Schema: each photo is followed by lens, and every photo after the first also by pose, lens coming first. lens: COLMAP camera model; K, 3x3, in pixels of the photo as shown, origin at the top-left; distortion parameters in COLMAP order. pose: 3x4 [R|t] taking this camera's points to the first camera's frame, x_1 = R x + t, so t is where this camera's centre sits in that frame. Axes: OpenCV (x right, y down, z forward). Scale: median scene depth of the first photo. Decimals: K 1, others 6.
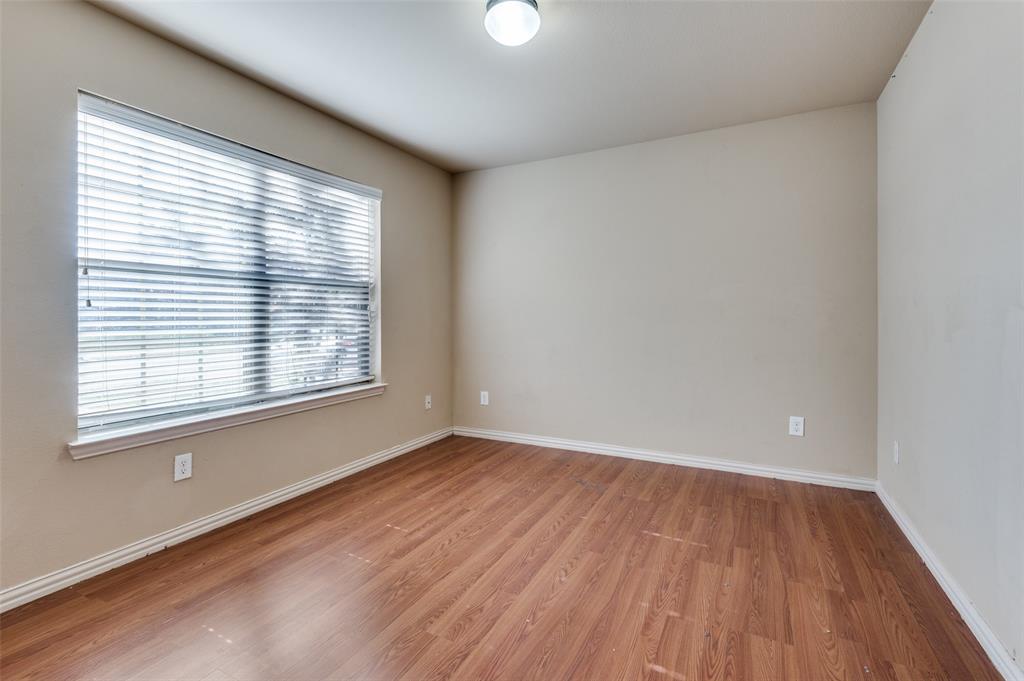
lens RADIAL K [[462.3, 0, 512.2], [0, 462.3, 331.4], [0, 0, 1]] dist [0.024382, -0.012474]
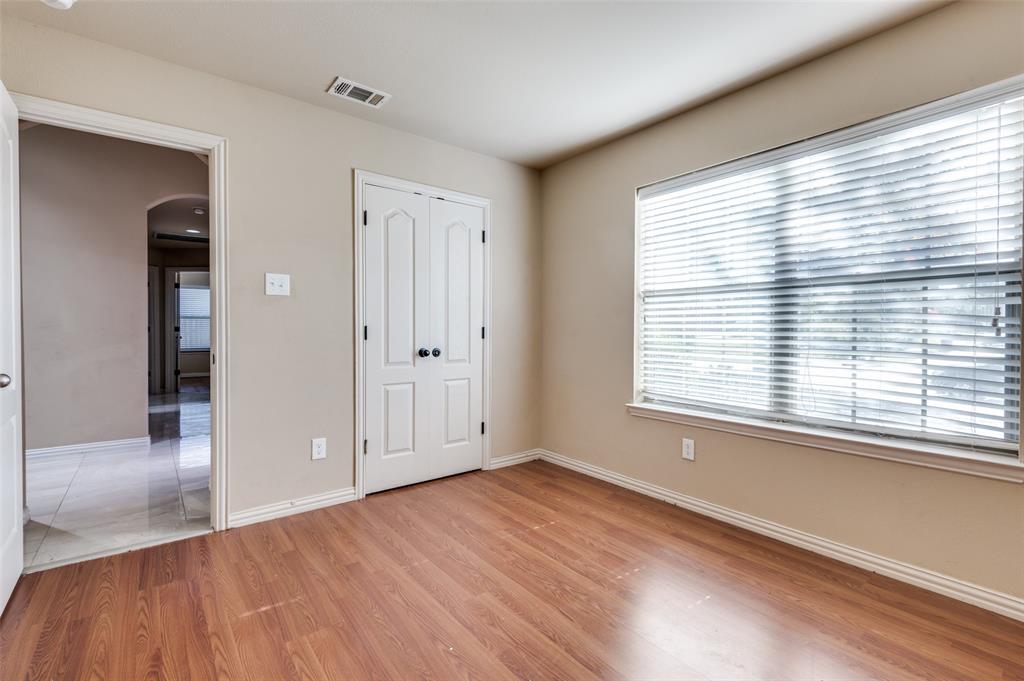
lens RADIAL K [[462.3, 0, 514.4], [0, 462.3, 338.3], [0, 0, 1]] dist [0.024382, -0.012474]
pose [[-0.411875, 0.021100, -0.910996, 0.520603], [-0.028150, 0.998960, 0.035865, -0.030111], [0.910806, 0.040417, -0.410852, 0.926775]]
